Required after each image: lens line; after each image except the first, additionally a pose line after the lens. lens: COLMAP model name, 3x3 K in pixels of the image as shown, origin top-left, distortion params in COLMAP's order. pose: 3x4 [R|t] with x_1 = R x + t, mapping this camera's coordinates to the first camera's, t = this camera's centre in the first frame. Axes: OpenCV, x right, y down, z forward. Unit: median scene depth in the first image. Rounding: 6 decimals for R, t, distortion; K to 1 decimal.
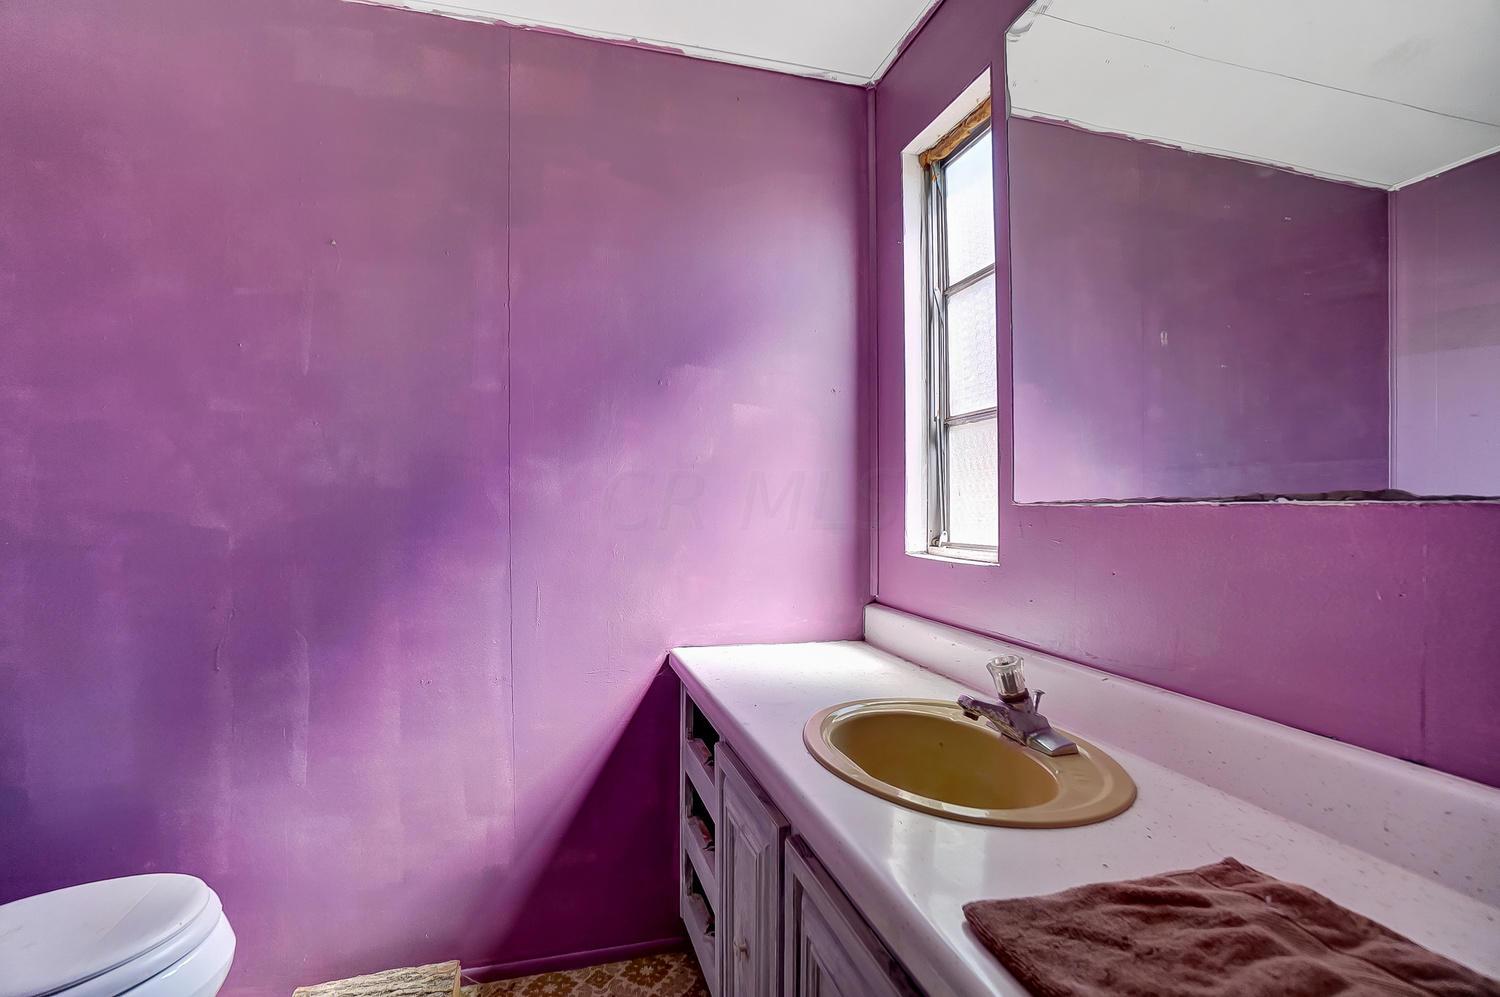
lens RADIAL K [[675.4, 0, 727.7], [0, 675.4, 496.1], [0, 0, 1]] dist [-0.051754, 0.021419]
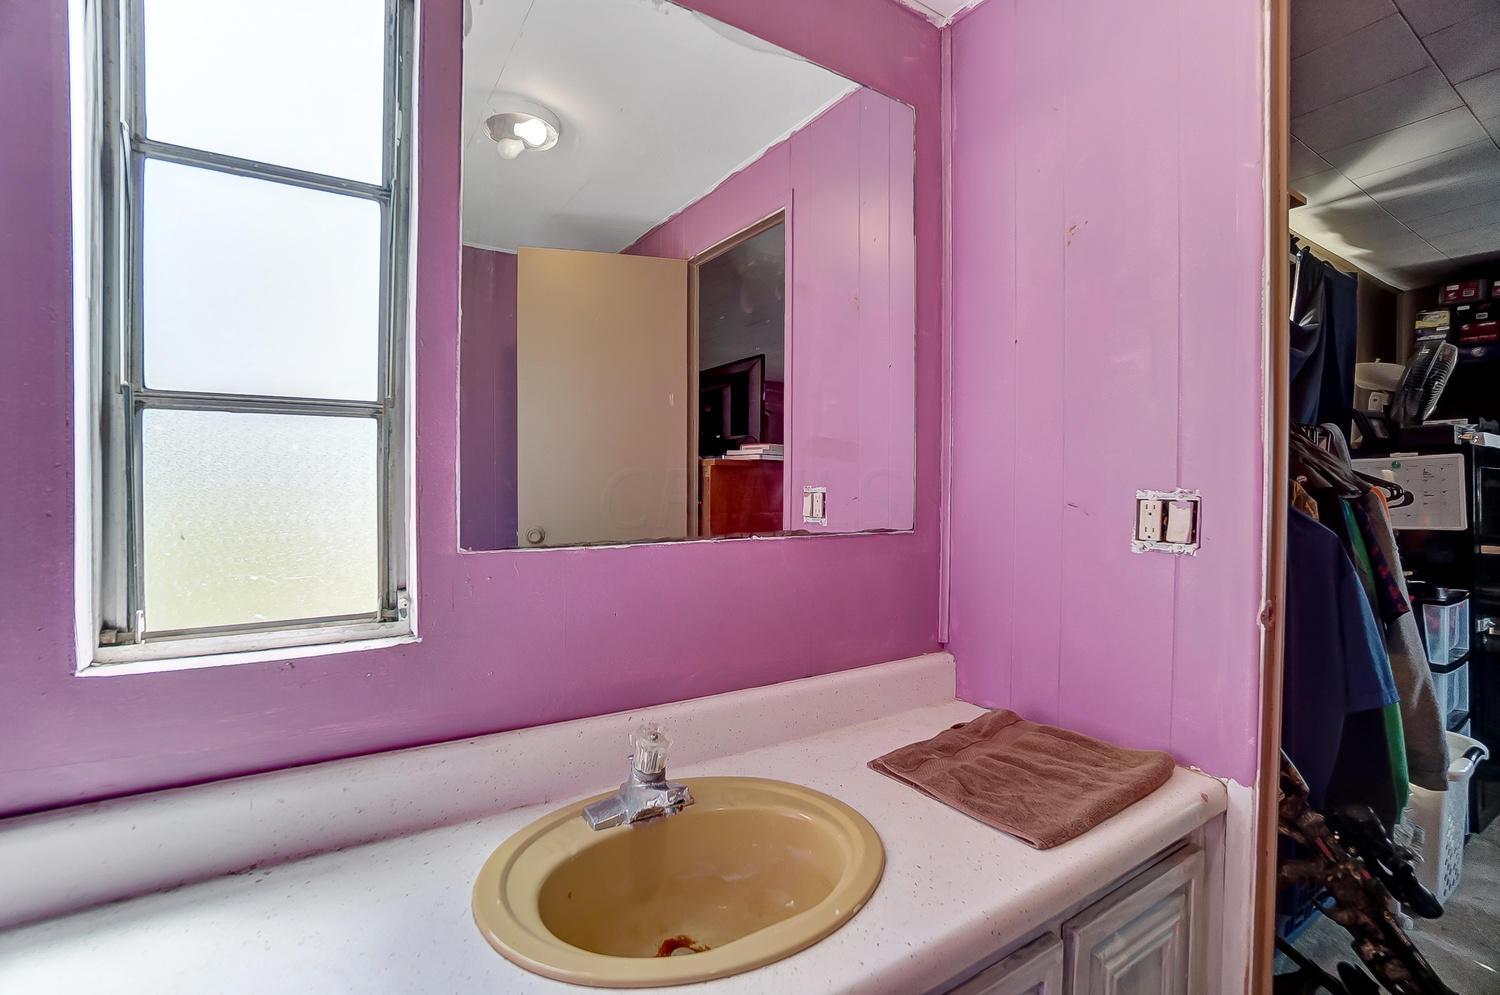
lens RADIAL K [[675.4, 0, 727.7], [0, 675.4, 495.1], [0, 0, 1]] dist [-0.051754, 0.021419]
pose [[-0.292317, -0.010319, 0.956266, -0.326182], [-0.017320, 0.999835, 0.005495, -0.053164], [-0.956165, -0.014957, -0.292447, 0.835089]]
